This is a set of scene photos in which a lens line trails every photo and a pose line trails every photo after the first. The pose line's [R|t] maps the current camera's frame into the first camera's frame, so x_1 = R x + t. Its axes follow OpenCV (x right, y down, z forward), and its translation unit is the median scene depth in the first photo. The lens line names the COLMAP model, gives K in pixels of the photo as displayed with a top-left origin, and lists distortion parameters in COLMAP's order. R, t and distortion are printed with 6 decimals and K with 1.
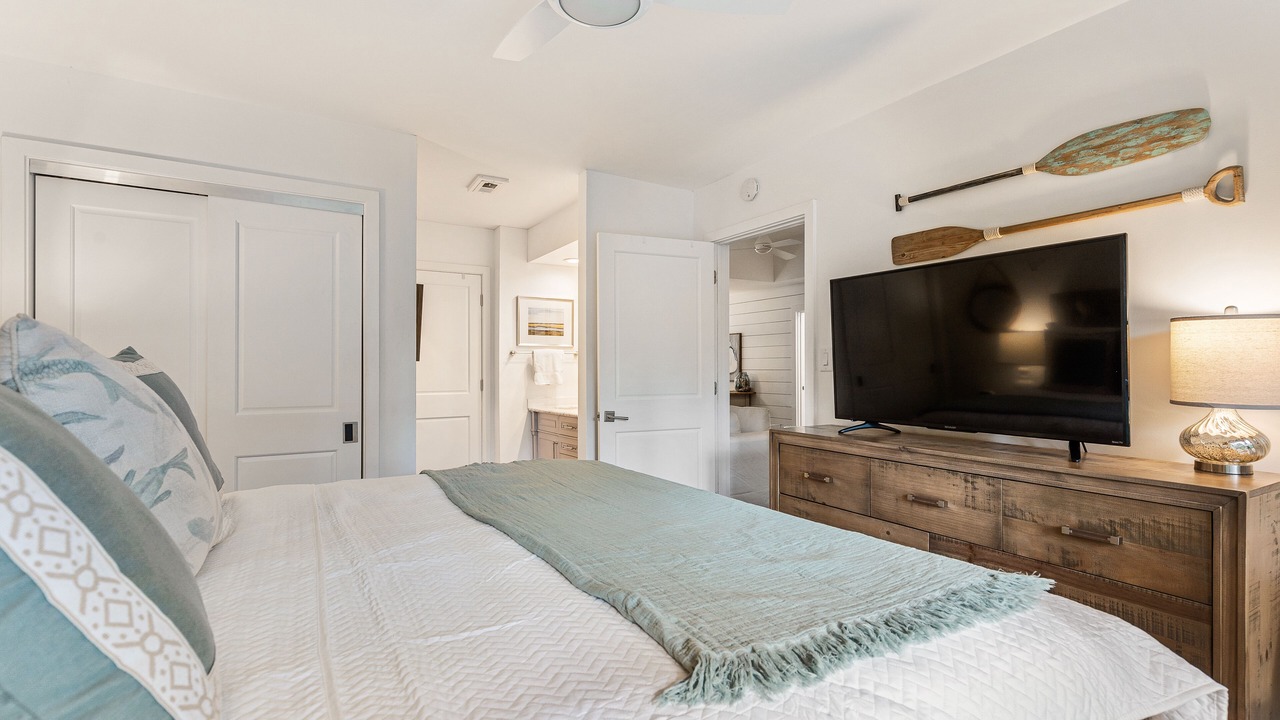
lens RADIAL K [[586.6, 0, 635.0], [0, 586.6, 362.6], [0, 0, 1]] dist [0.005789, -0.000961]
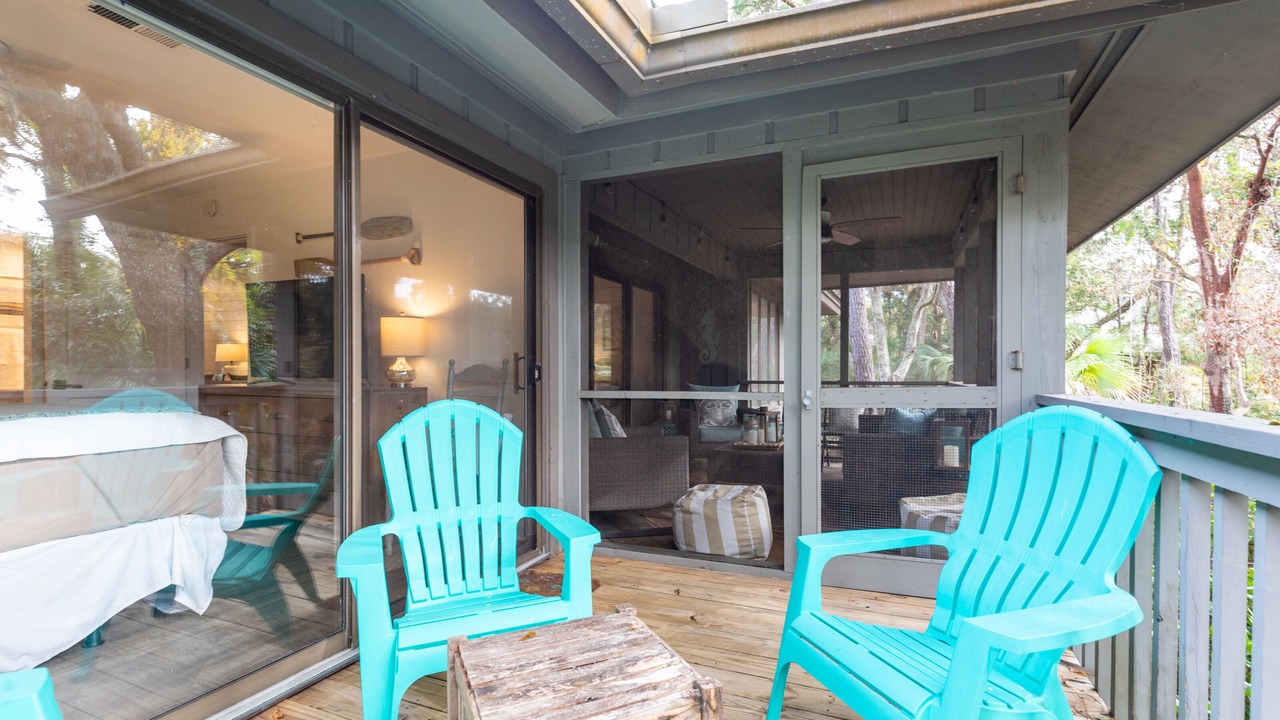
lens RADIAL K [[586.6, 0, 641.8], [0, 586.6, 369.1], [0, 0, 1]] dist [0.005789, -0.000961]
pose [[0.815572, -0.001131, 0.578655, 0.298958], [-0.005010, 0.999947, 0.009014, 0.060204], [-0.578635, -0.010251, 0.815522, -0.837594]]
